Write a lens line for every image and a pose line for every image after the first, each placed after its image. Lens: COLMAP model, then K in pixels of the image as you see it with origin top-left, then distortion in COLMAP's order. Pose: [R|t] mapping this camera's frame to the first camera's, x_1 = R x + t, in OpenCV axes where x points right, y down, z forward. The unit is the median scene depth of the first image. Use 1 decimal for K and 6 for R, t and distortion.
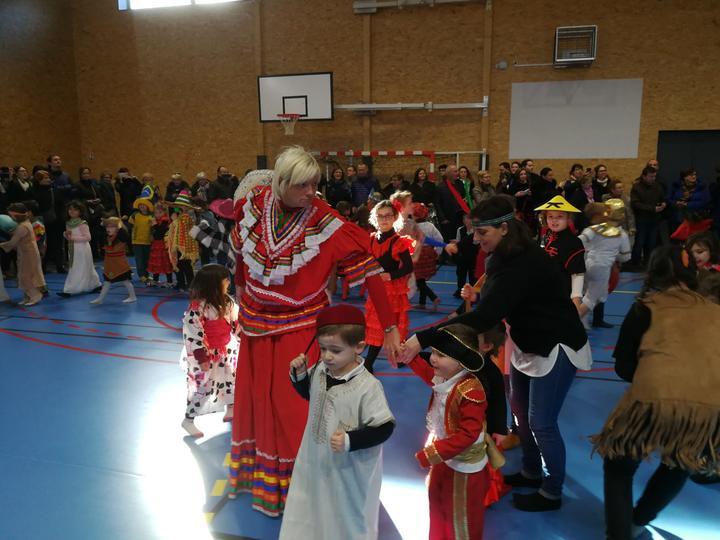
lens RADIAL K [[594.1, 0, 360.1], [0, 594.1, 292.5], [0, 0, 1]] dist [0.015403, -0.012434]
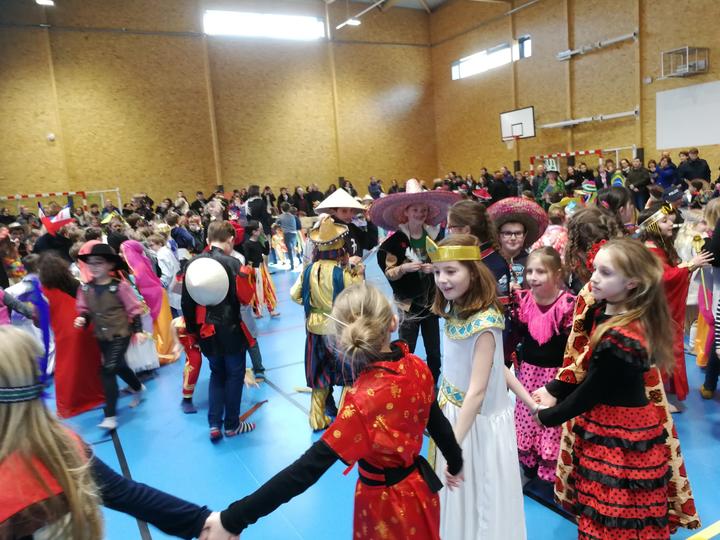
lens RADIAL K [[594.1, 0, 360.1], [0, 594.1, 292.5], [0, 0, 1]] dist [0.015403, -0.012434]
pose [[0.682038, 0.073502, -0.727614, 0.772678], [-0.062889, 0.997146, 0.041780, 0.073419], [0.728608, 0.017264, 0.684714, -0.362232]]
